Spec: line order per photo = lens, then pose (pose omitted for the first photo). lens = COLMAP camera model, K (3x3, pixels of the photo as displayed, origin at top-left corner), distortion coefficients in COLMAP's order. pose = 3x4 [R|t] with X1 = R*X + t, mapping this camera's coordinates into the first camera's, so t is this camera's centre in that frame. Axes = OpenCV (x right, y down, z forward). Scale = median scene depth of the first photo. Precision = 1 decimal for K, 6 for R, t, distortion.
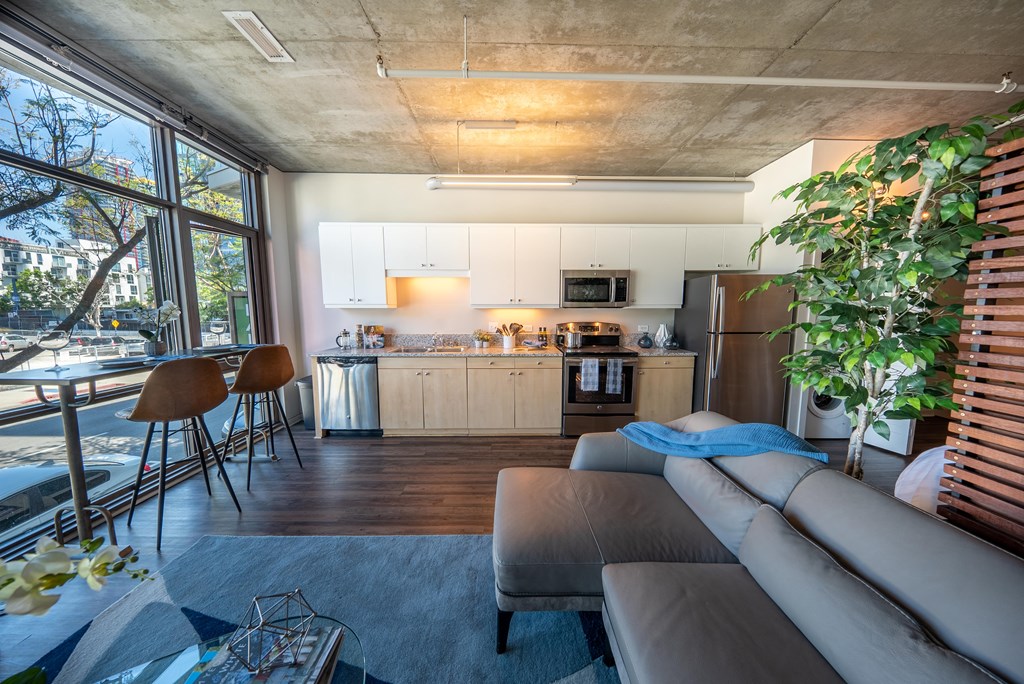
lens RADIAL K [[328.6, 0, 517.3], [0, 328.6, 340.7], [0, 0, 1]] dist [0.008977, -0.005051]
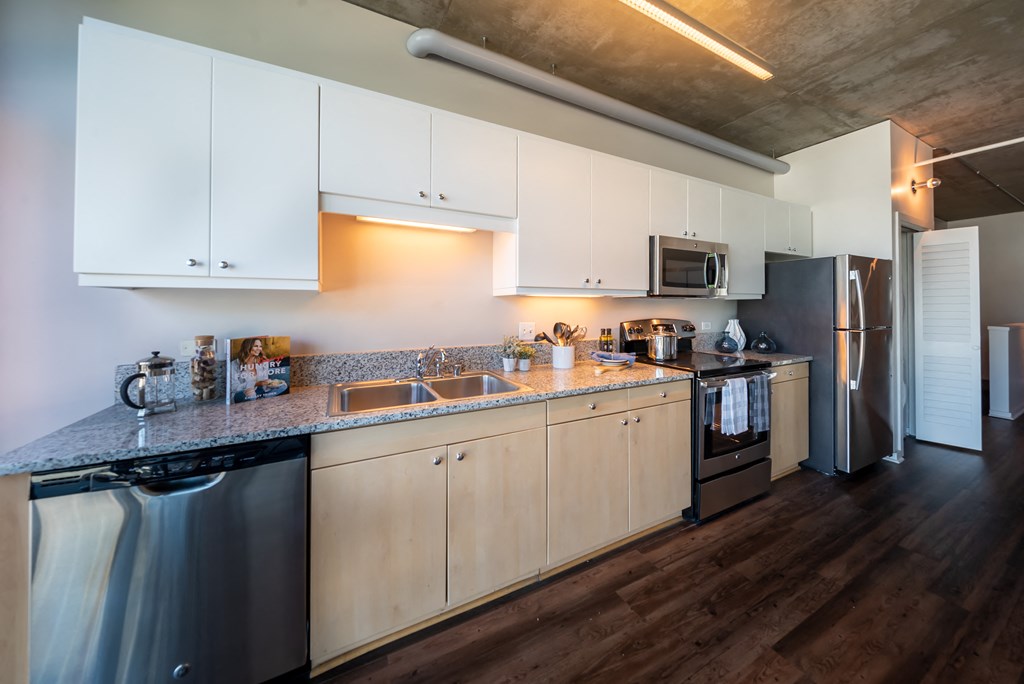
lens RADIAL K [[331.0, 0, 514.3], [0, 331.0, 301.6], [0, 0, 1]] dist [0.000349, 0.000025]
pose [[0.886611, 0.008354, 0.462441, -0.388146], [0.043733, 0.993843, -0.101799, -0.038283], [-0.460444, 0.110480, 0.880787, 0.582393]]
